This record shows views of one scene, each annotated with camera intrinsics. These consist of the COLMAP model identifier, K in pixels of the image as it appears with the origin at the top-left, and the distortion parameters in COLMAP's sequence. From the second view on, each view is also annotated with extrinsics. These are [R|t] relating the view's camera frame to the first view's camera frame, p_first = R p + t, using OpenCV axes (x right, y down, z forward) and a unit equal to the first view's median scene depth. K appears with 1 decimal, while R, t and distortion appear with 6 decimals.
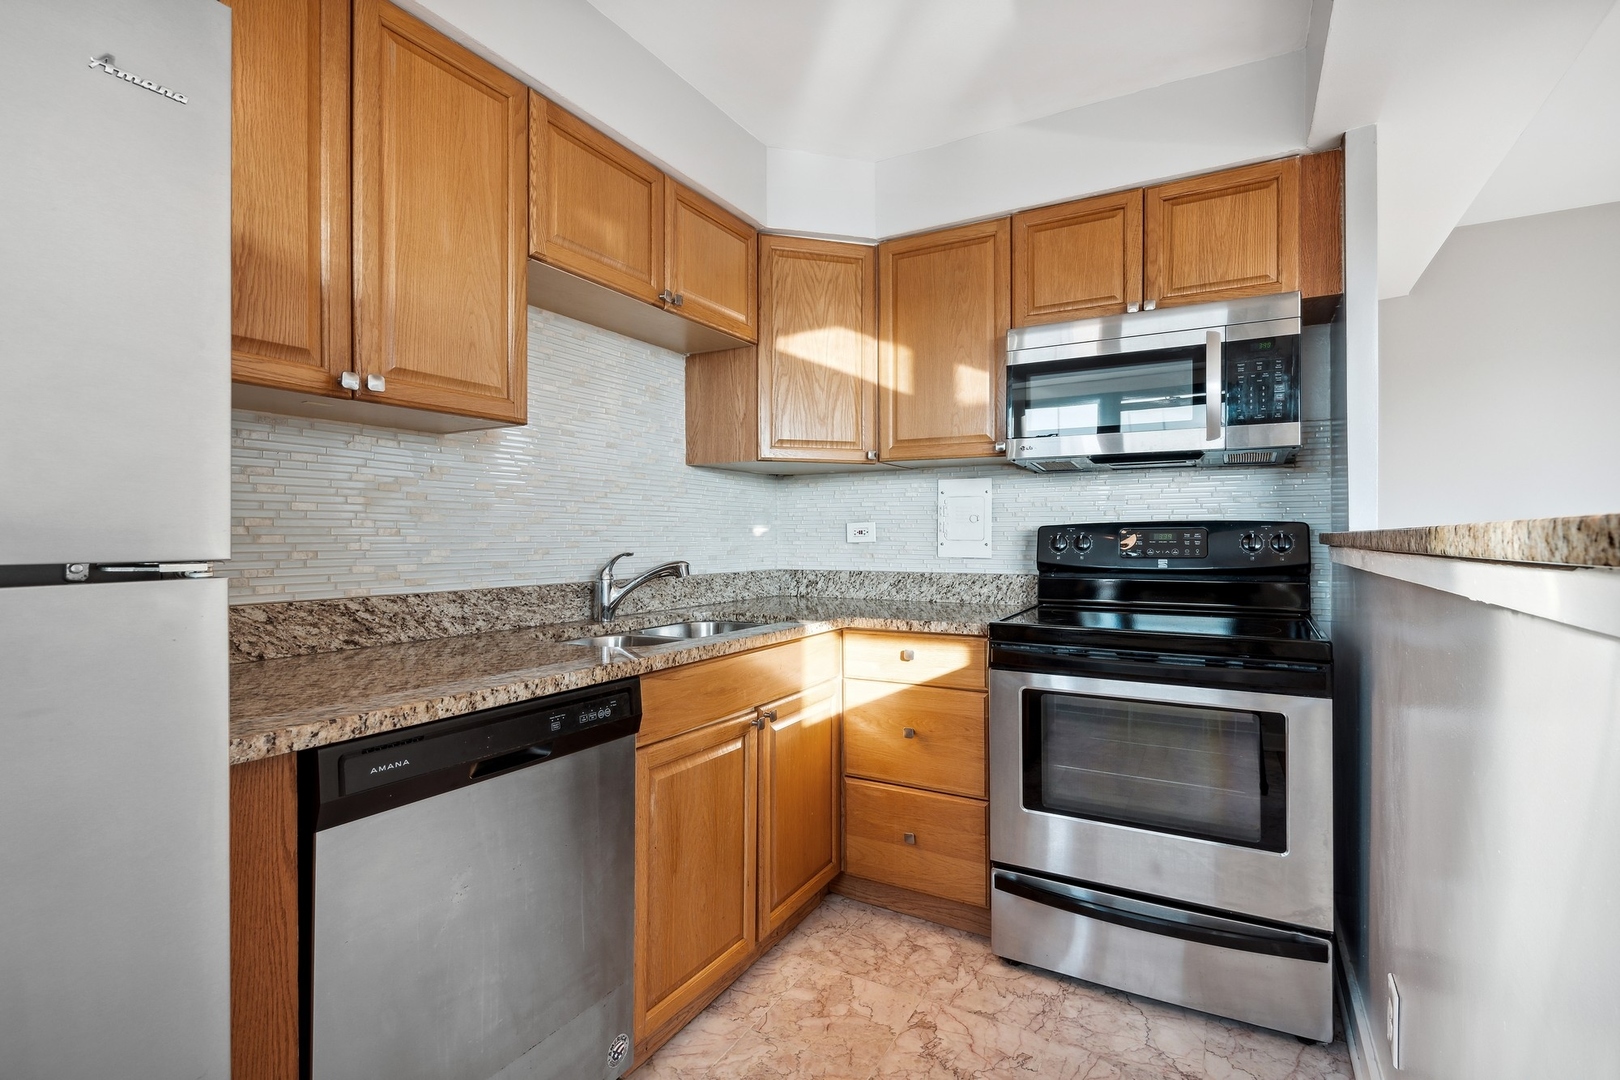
lens RADIAL K [[745.1, 0, 808.6], [0, 745.1, 528.0], [0, 0, 1]] dist [0.004145, 0.000143]
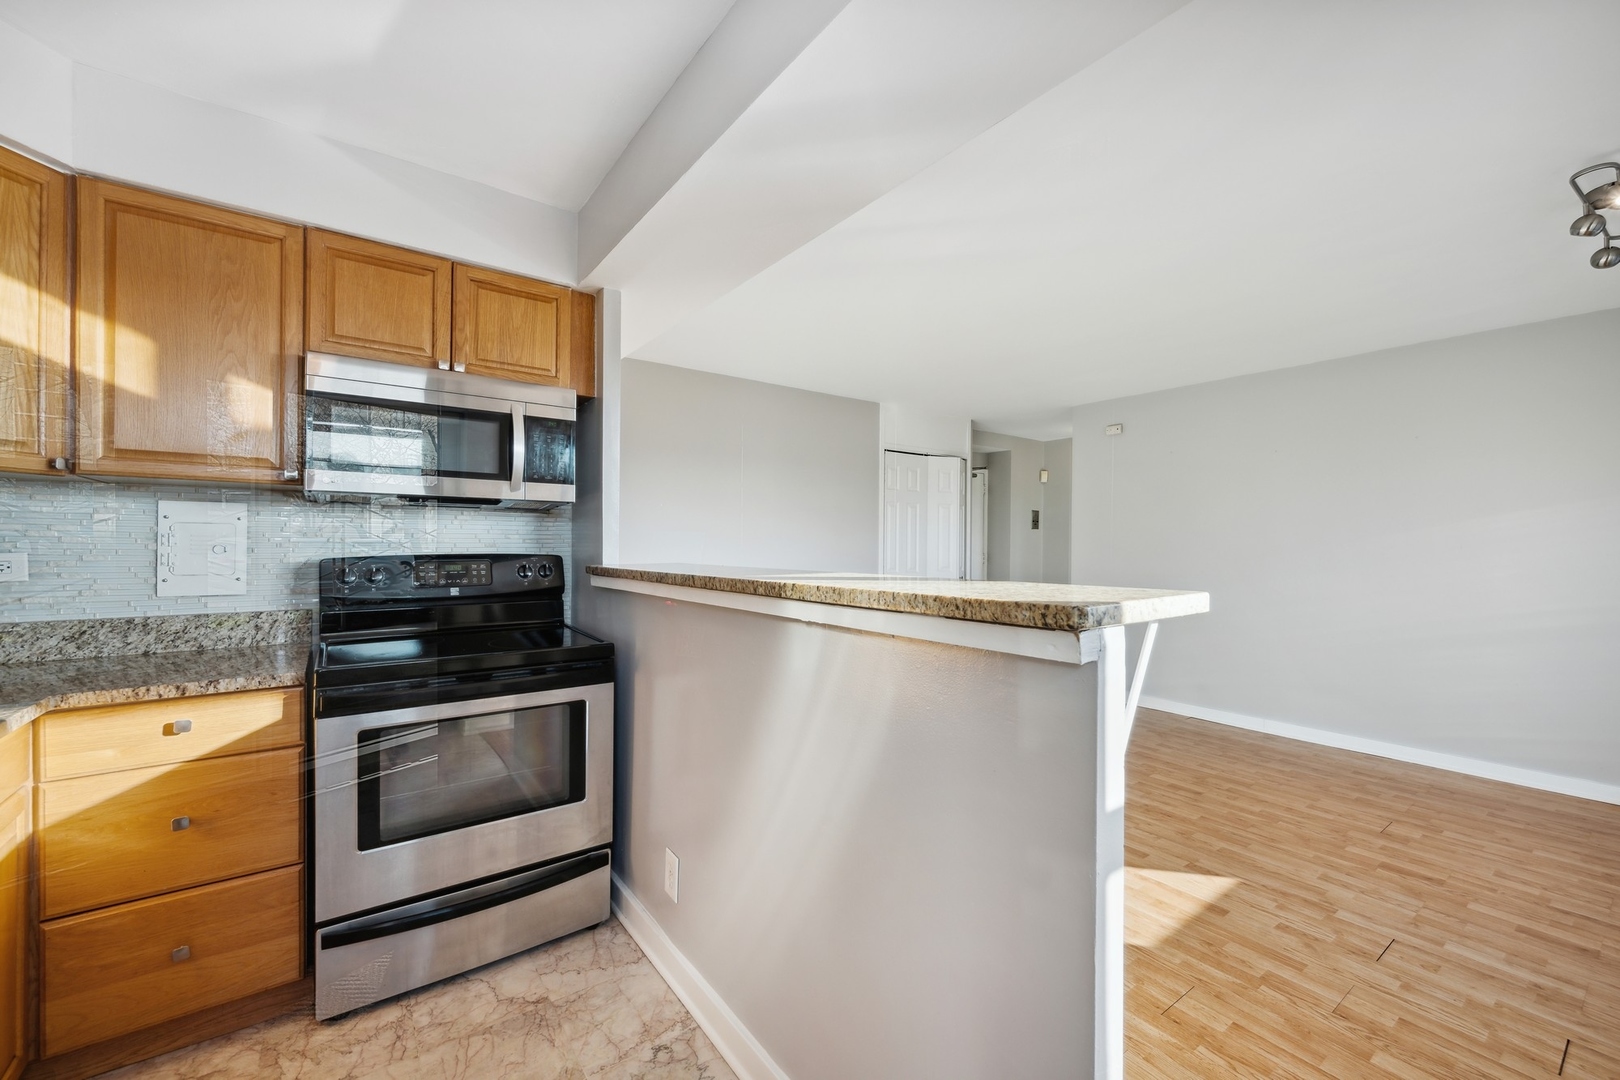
lens RADIAL K [[662.3, 0, 801.4], [0, 662.3, 539.2], [0, 0, 1]] dist [0.001265, 0.000412]
pose [[0.416156, 0.006494, 0.909270, -0.242066], [-0.012633, 0.999919, -0.001359, -0.039840], [-0.909206, -0.010921, 0.416204, 0.096633]]
